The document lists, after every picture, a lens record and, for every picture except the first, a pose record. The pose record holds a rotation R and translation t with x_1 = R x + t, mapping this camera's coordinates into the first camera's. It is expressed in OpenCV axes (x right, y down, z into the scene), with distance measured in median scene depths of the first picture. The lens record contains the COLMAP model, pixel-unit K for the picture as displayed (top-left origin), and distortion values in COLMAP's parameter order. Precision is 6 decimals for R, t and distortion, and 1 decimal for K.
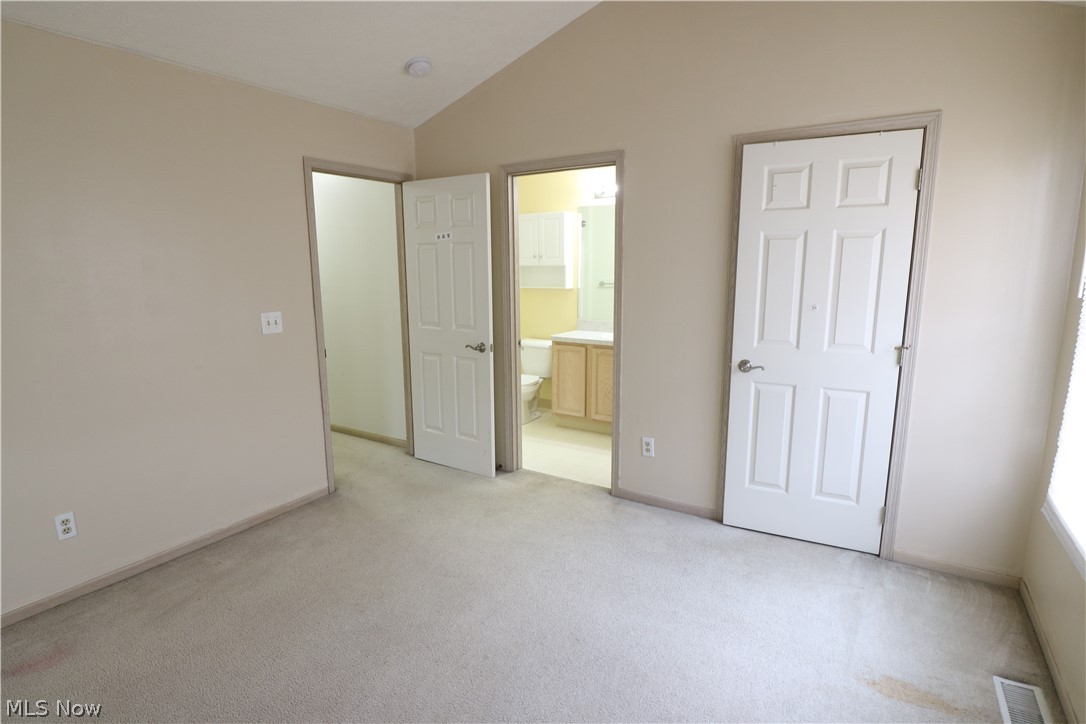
lens RADIAL K [[524.3, 0, 541.5], [0, 524.3, 356.1], [0, 0, 1]] dist [-0.010443, -0.003739]
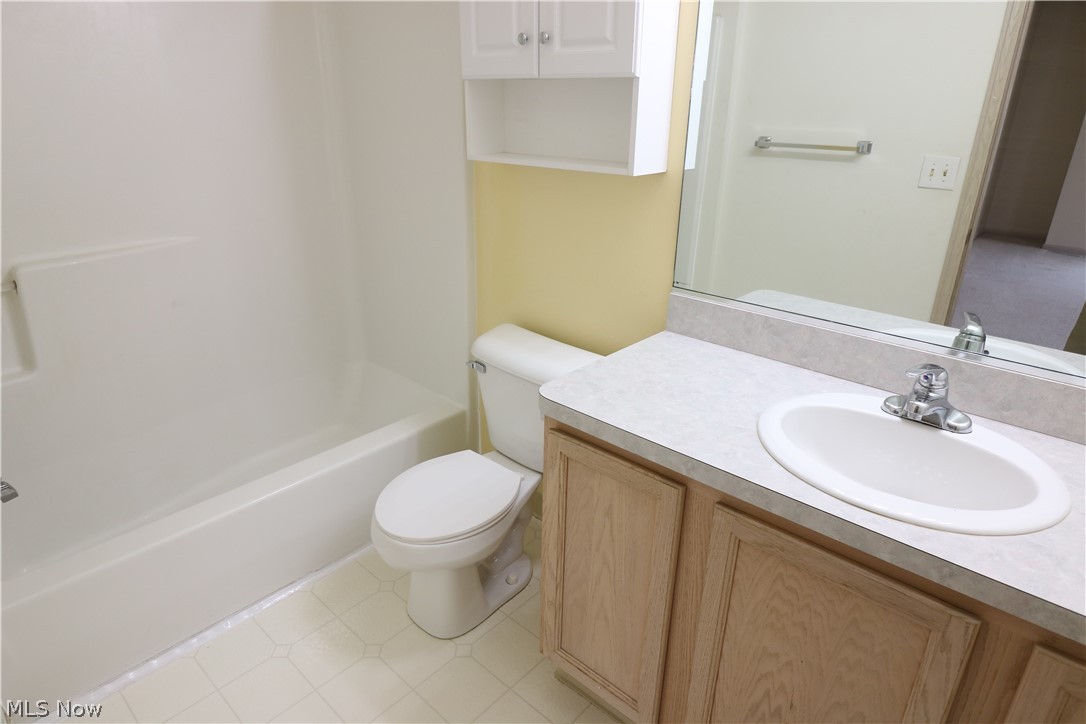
lens RADIAL K [[641.7, 0, 534.6], [0, 641.7, 366.2], [0, 0, 1]] dist [-0.001887, -0.001067]
pose [[0.984359, 0.080735, -0.156589, 0.055448], [-0.043713, 0.972949, 0.226847, -0.106908], [0.170667, -0.216454, 0.961260, 0.673694]]
